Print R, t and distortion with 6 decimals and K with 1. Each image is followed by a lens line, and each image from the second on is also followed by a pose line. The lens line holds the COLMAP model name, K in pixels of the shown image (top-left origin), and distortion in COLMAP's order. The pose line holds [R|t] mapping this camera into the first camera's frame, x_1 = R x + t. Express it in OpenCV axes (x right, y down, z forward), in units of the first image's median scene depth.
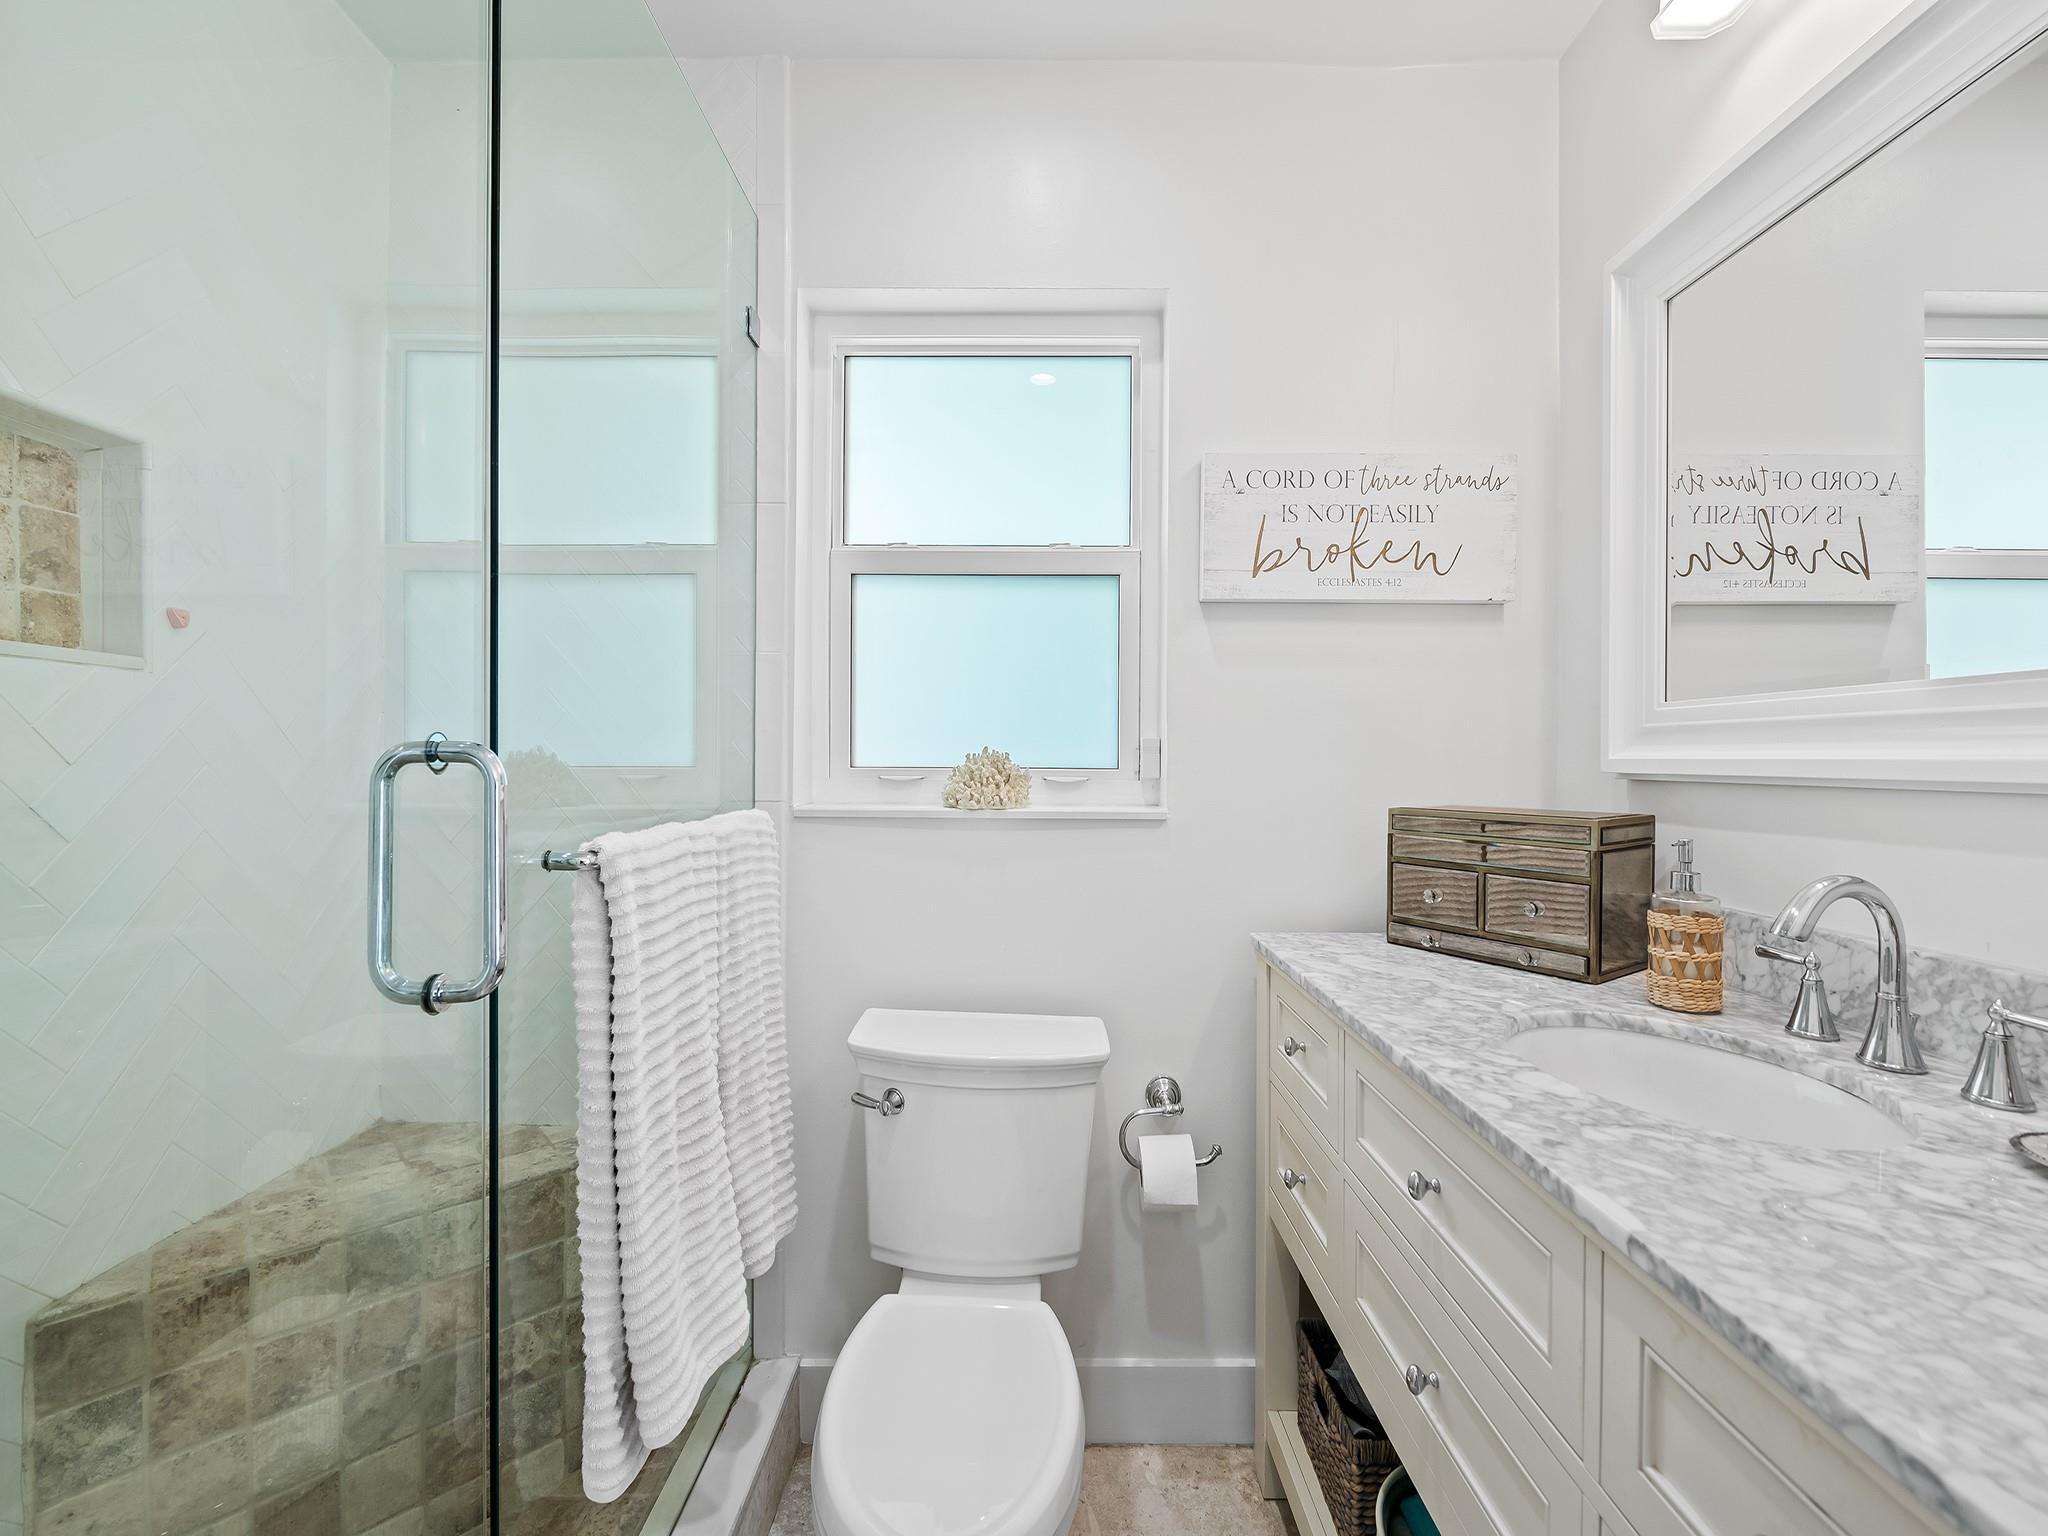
lens RADIAL K [[830.7, 0, 1024.0], [0, 830.7, 768.0], [0, 0, 1]] dist [-0.001578, -0.003233]
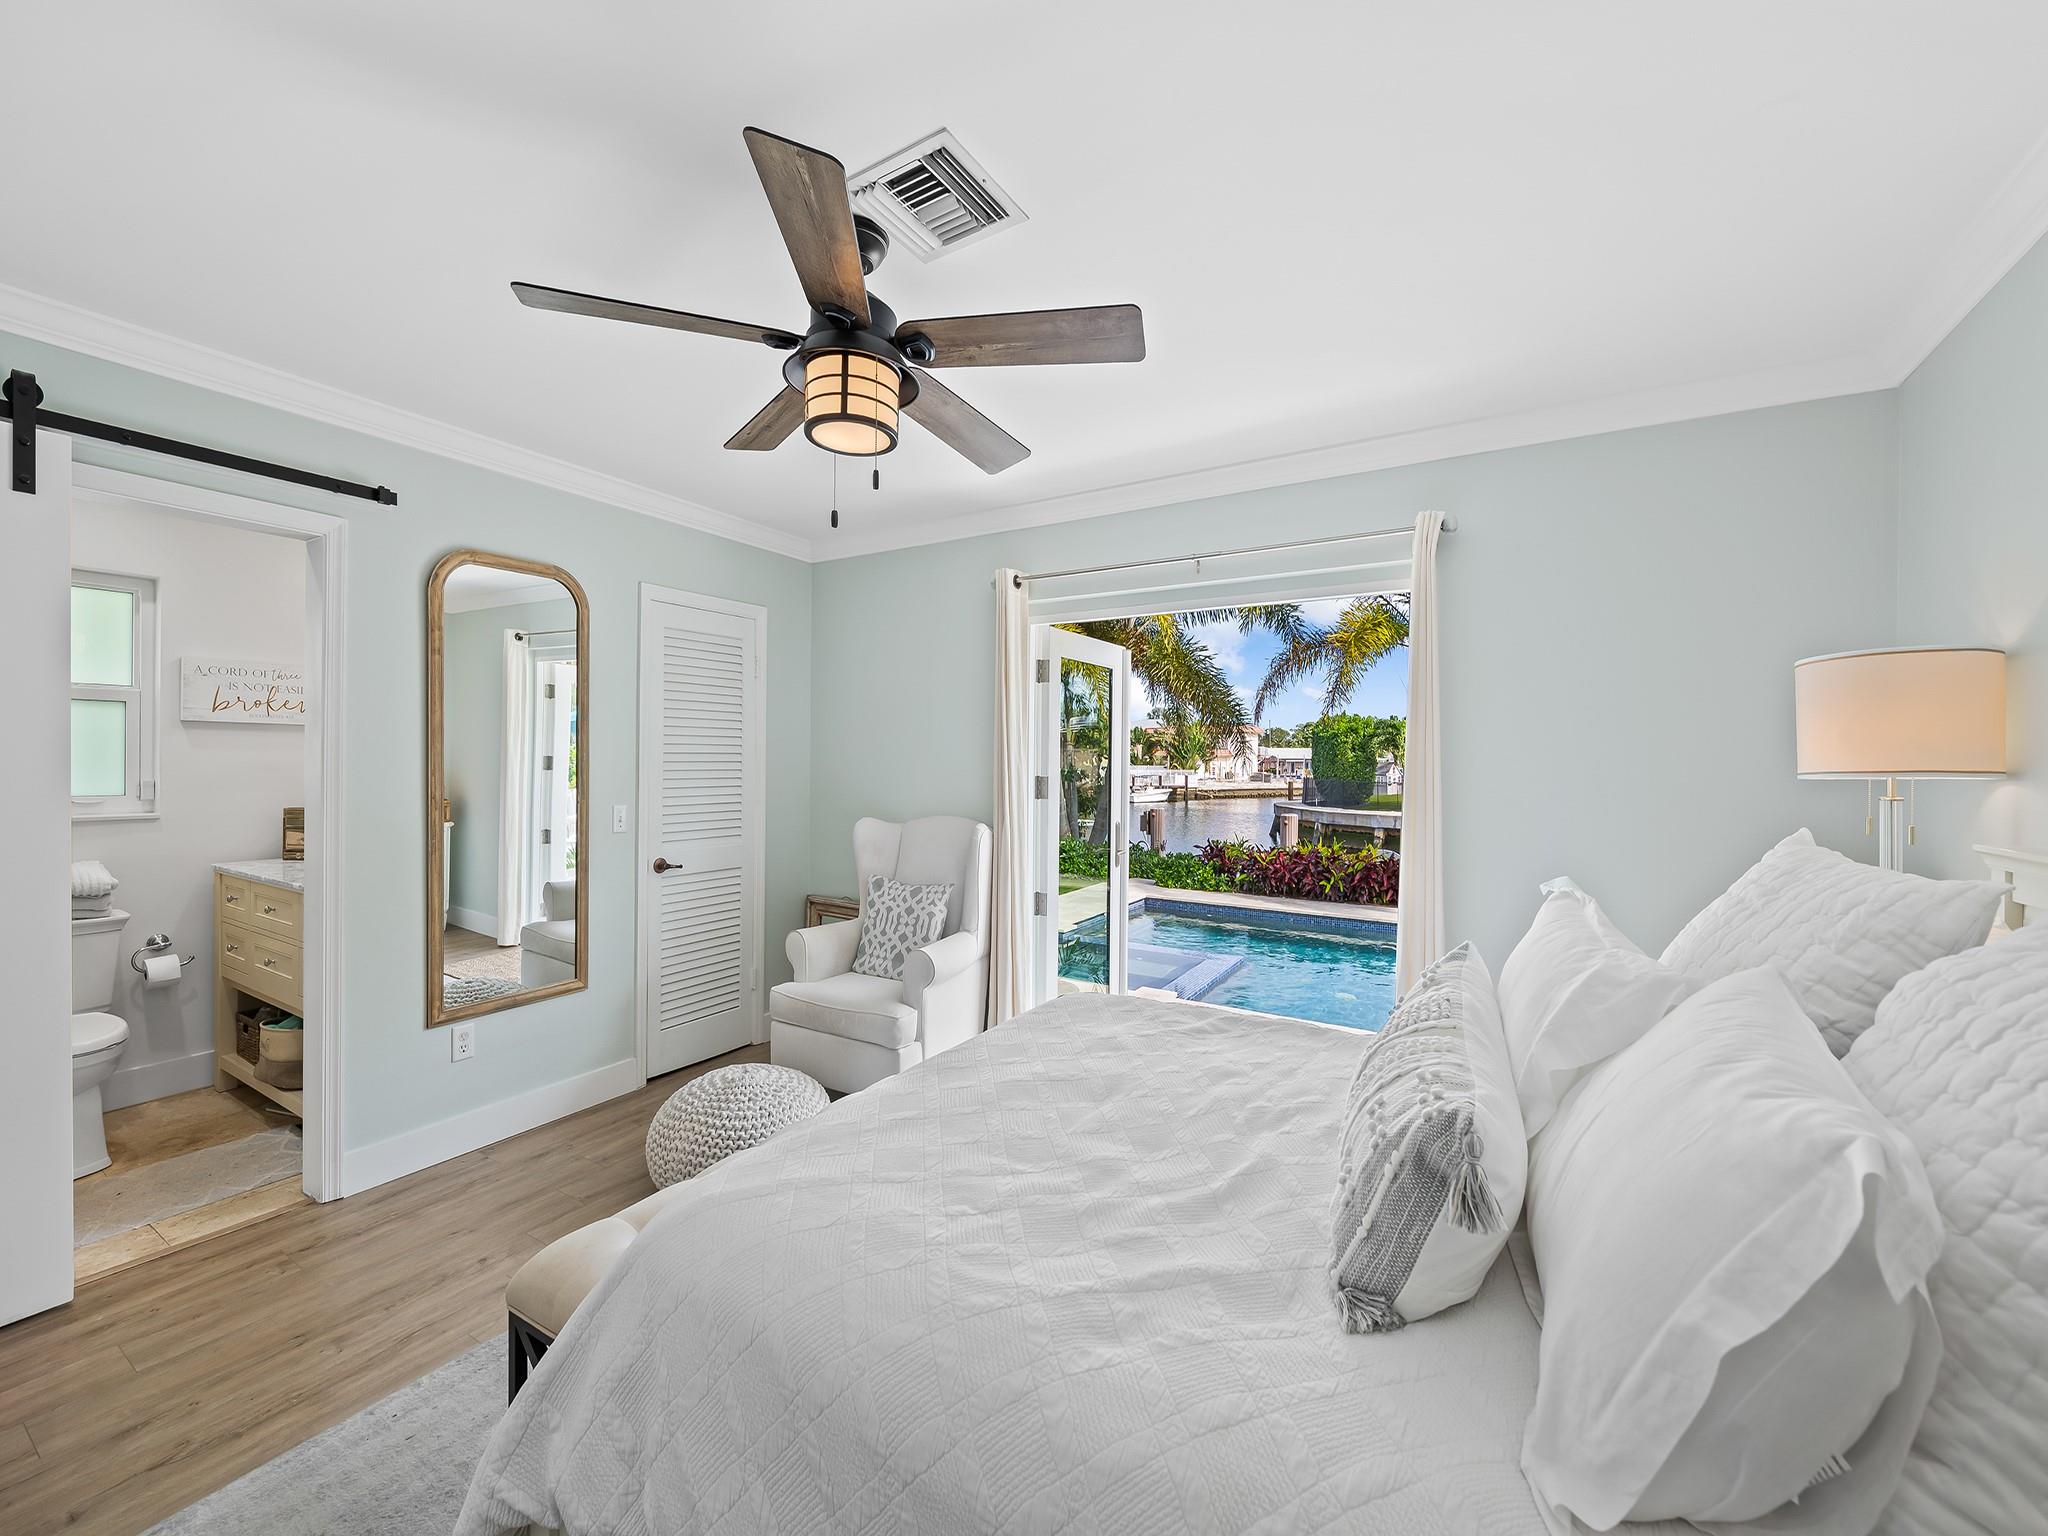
lens RADIAL K [[824.0, 0, 1024.0], [0, 824.0, 768.0], [0, 0, 1]] dist [-0.001071, -0.000166]
pose [[0.518433, -0.004899, 0.855105, -0.517621], [-0.010031, 0.999880, 0.011811, -0.123176], [-0.855060, -0.014701, 0.518321, -2.140168]]
